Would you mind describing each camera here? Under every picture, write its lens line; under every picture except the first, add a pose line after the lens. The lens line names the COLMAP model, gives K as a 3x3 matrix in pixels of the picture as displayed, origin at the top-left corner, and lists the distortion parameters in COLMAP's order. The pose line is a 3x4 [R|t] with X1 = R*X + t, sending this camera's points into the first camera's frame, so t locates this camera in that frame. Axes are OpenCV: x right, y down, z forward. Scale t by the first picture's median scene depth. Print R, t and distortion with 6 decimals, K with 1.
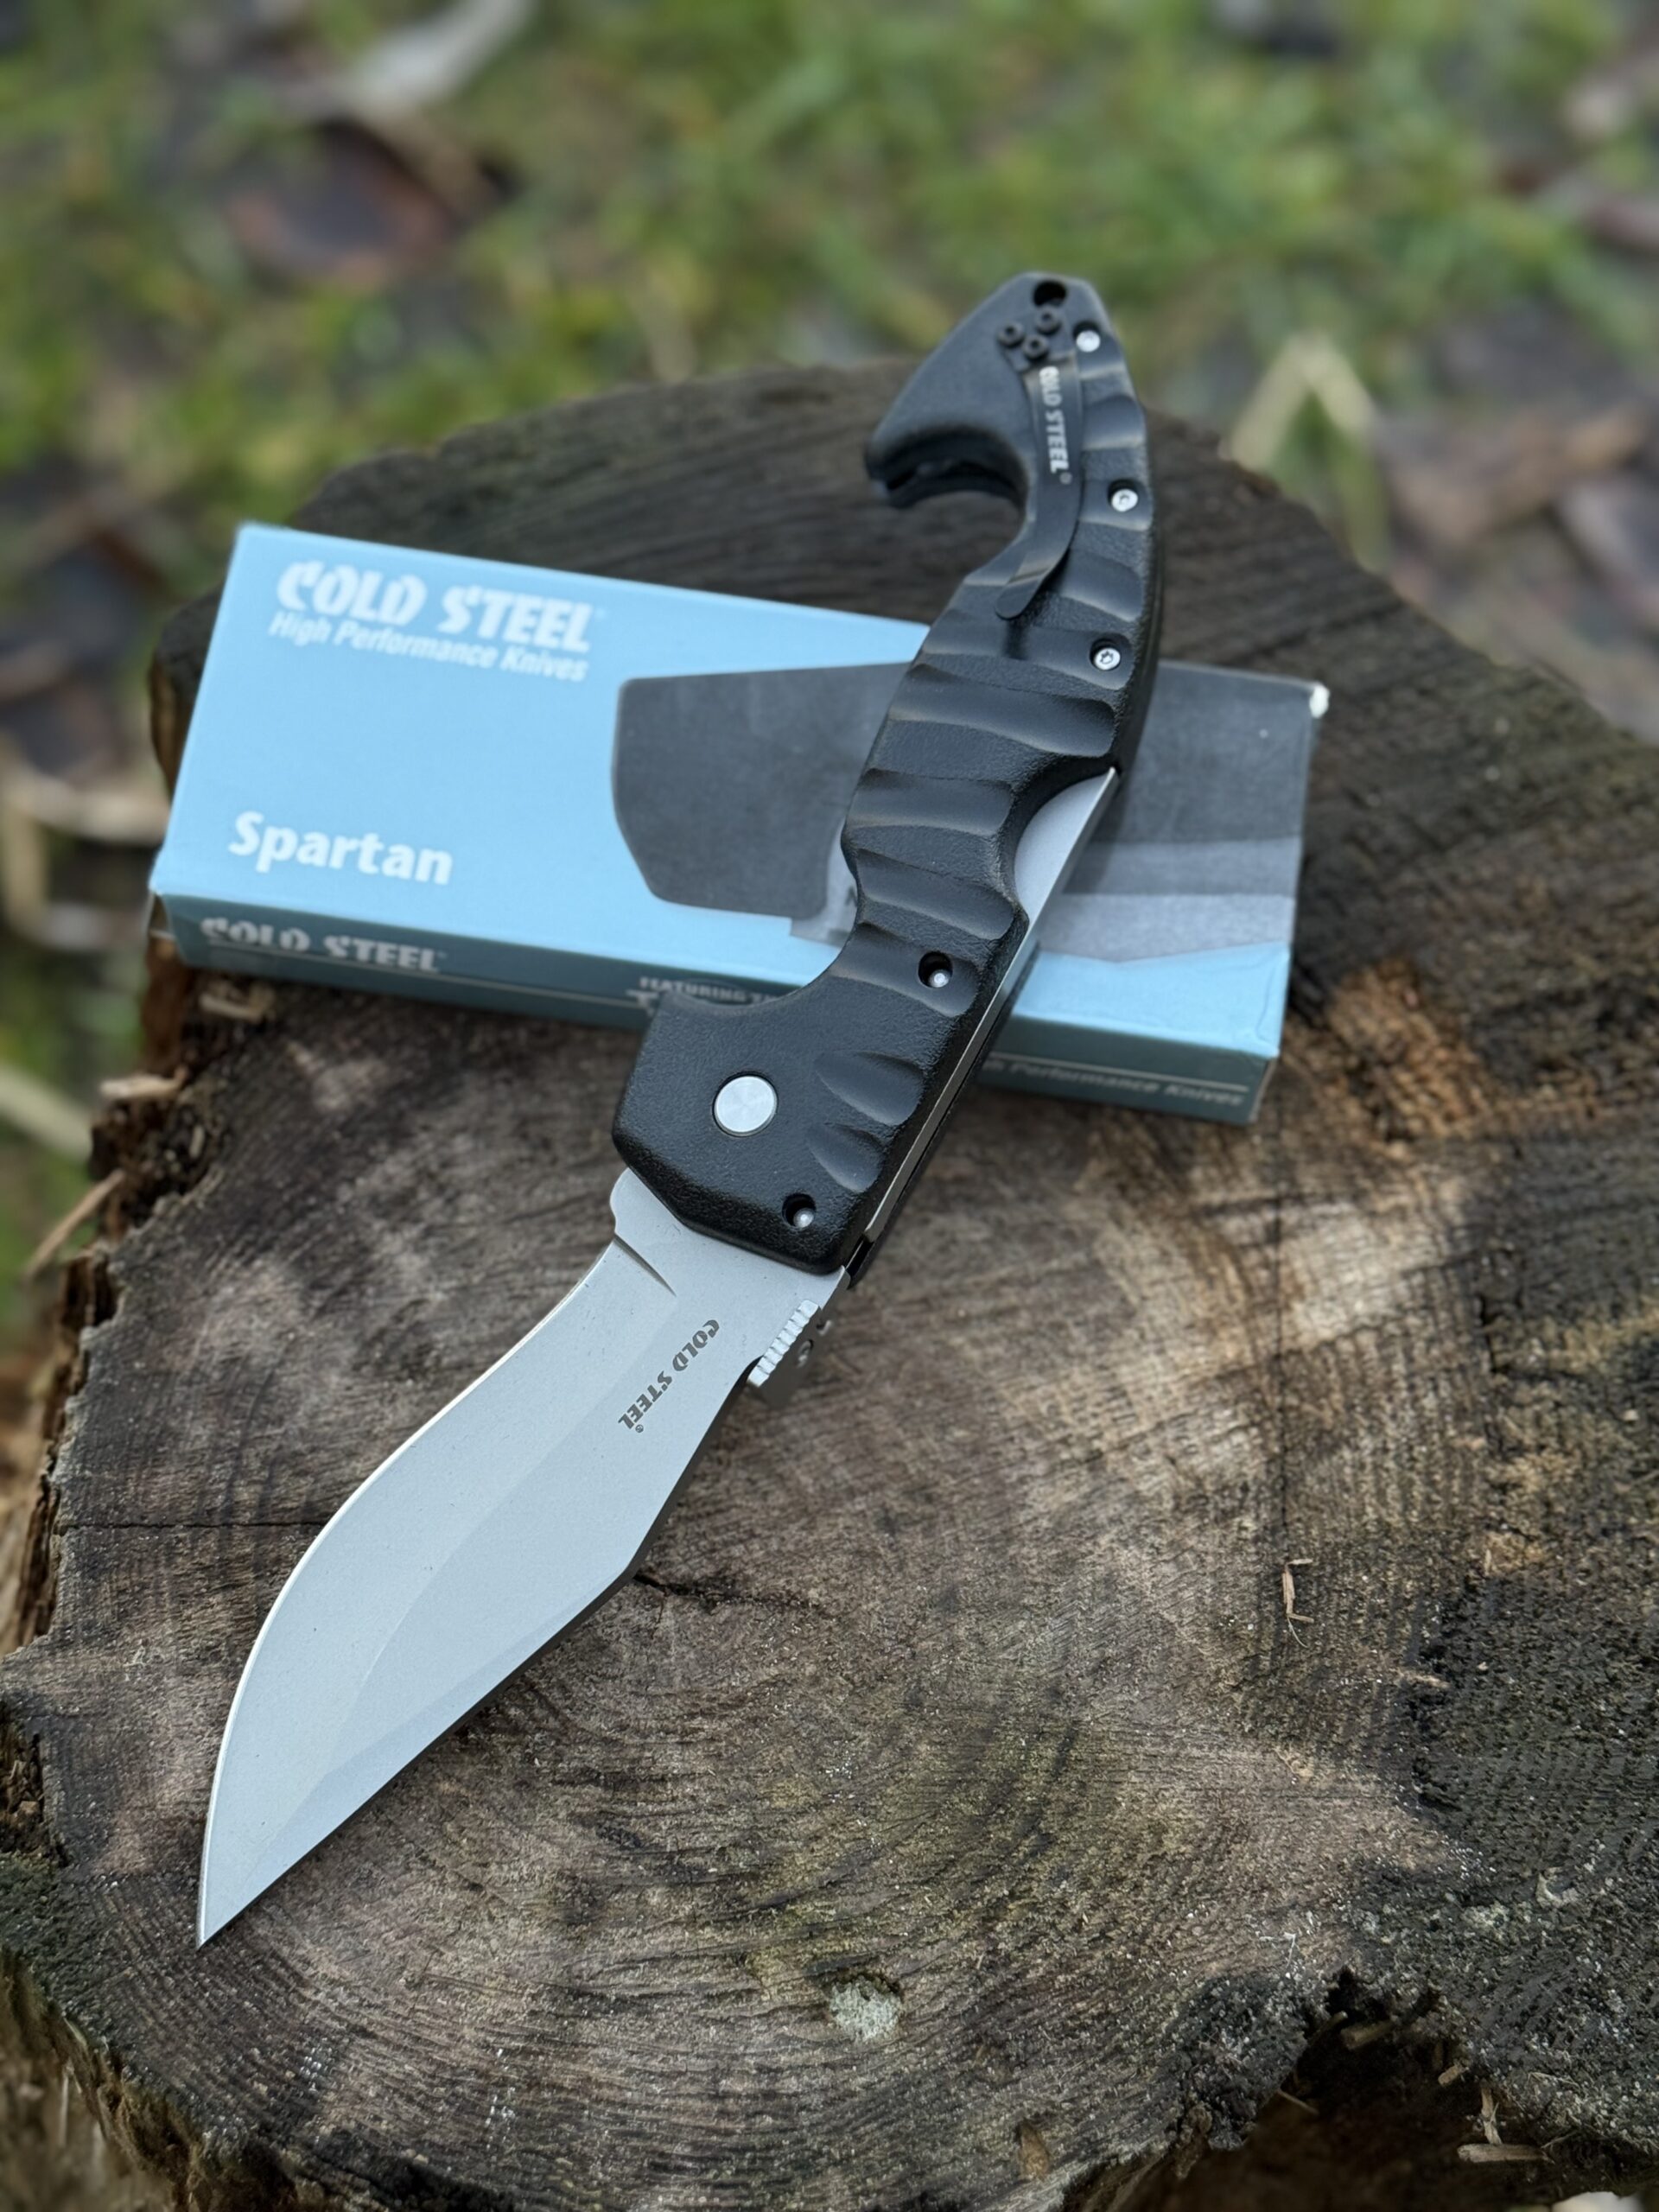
lens RADIAL K [[3350.6, 0, 816.3], [0, 3350.6, 1087.5], [0, 0, 1]] dist [0.109883, 0.000000]
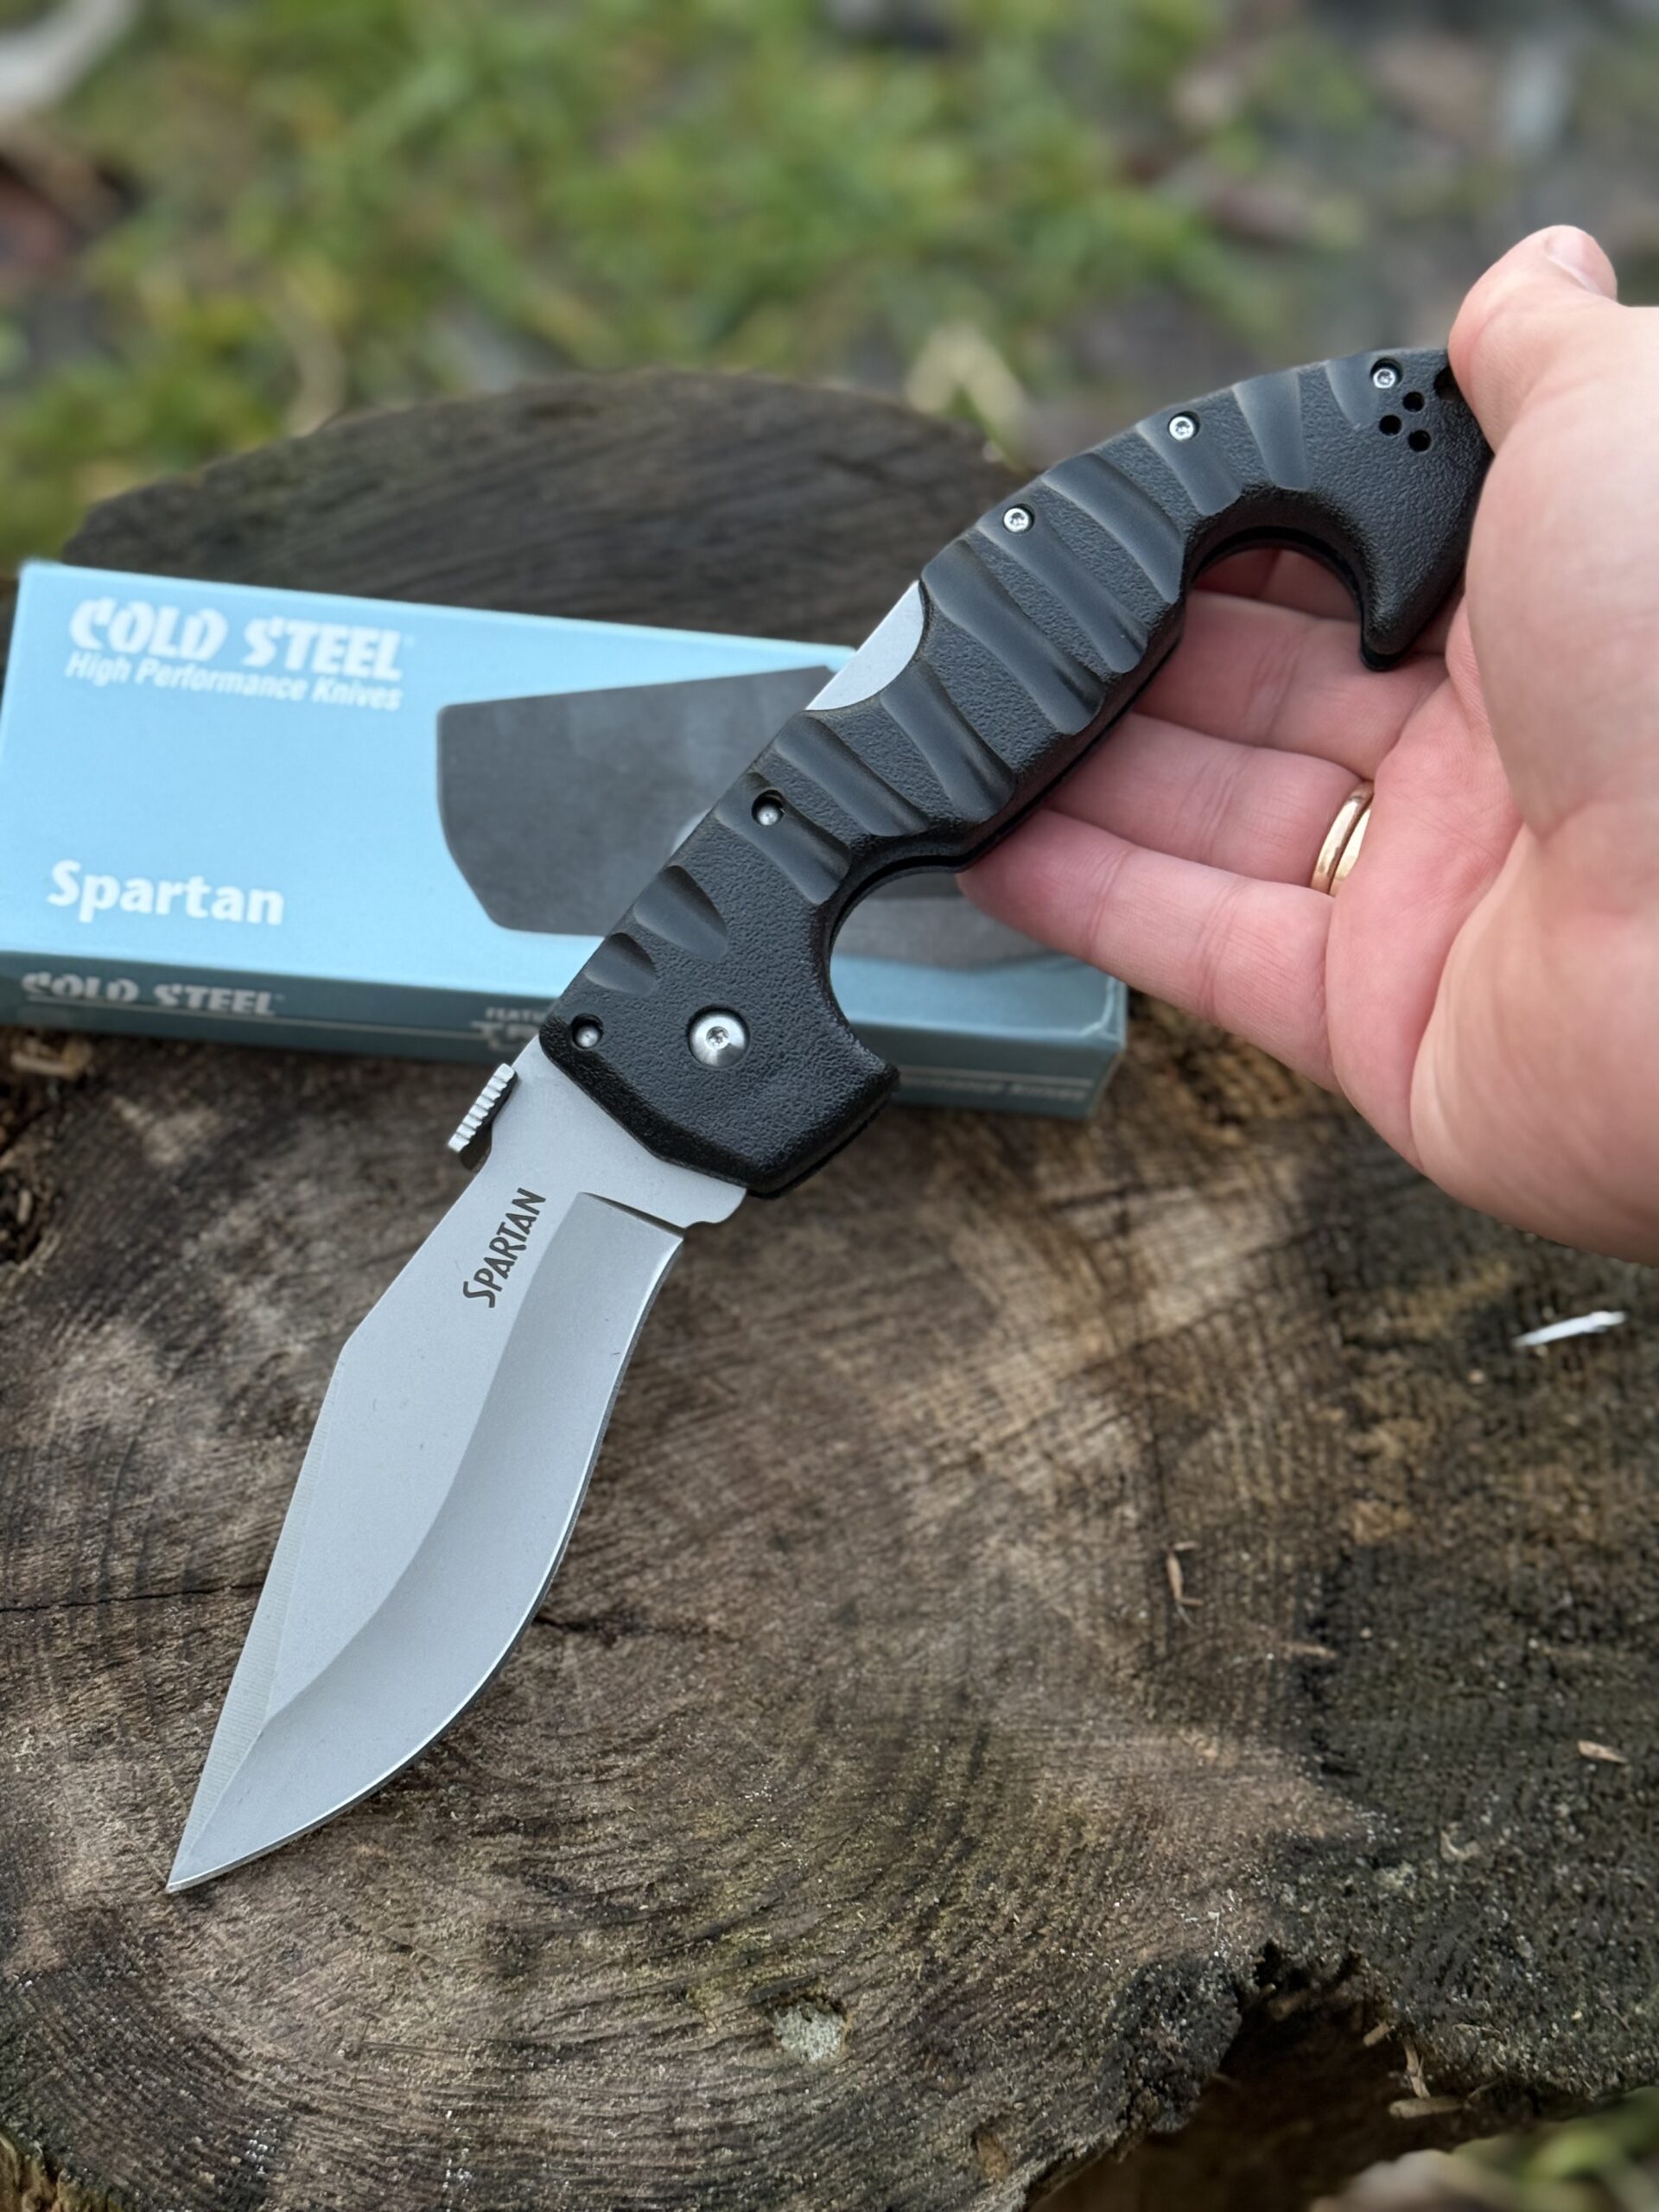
lens RADIAL K [[3350.6, 0, 817.4], [0, 3350.6, 1093.8], [0, 0, 1]] dist [0.109883, 0.000000]
pose [[0.987750, -0.063094, 0.142718, -0.105120], [0.062239, 0.998007, 0.010457, -0.013307], [-0.143093, -0.001446, 0.989708, 0.012148]]
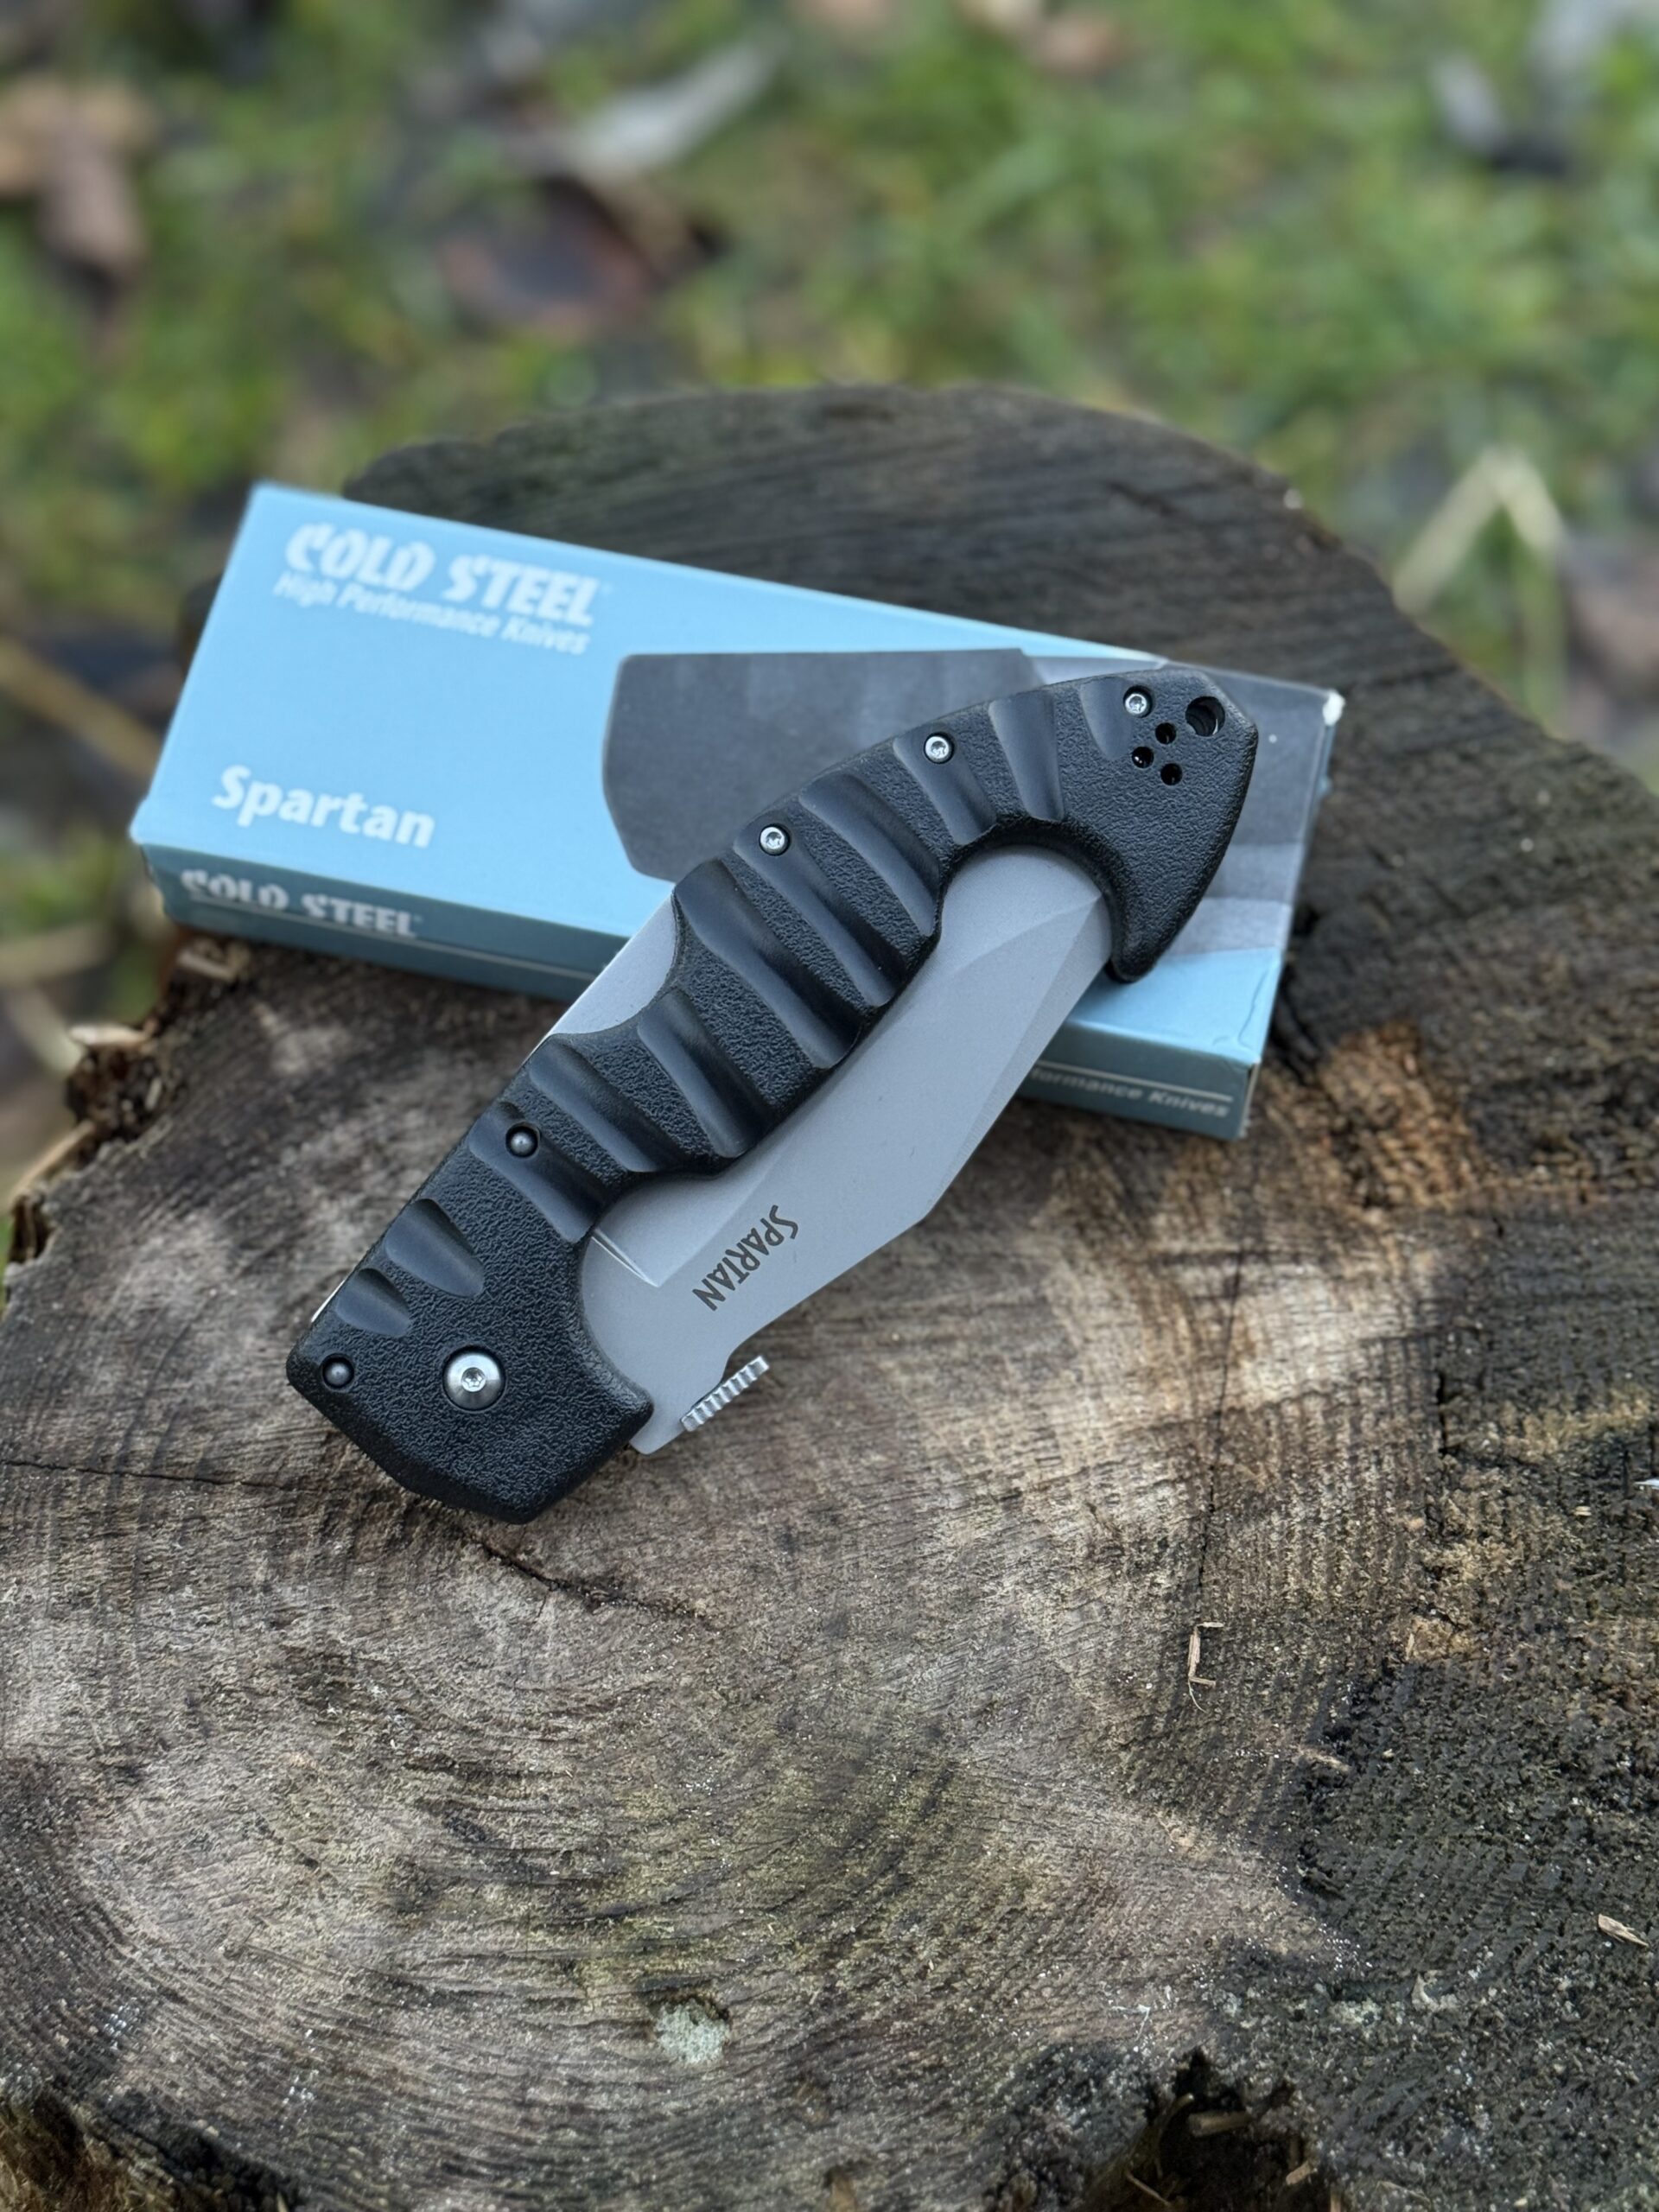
lens RADIAL K [[3350.6, 0, 825.2], [0, 3350.6, 1096.7], [0, 0, 1]] dist [0.109883, 0.000000]
pose [[0.991769, 0.090296, -0.090781, 0.112286], [-0.094137, 0.994797, -0.038948, 0.040627], [0.086792, 0.047173, 0.995109, 0.033735]]
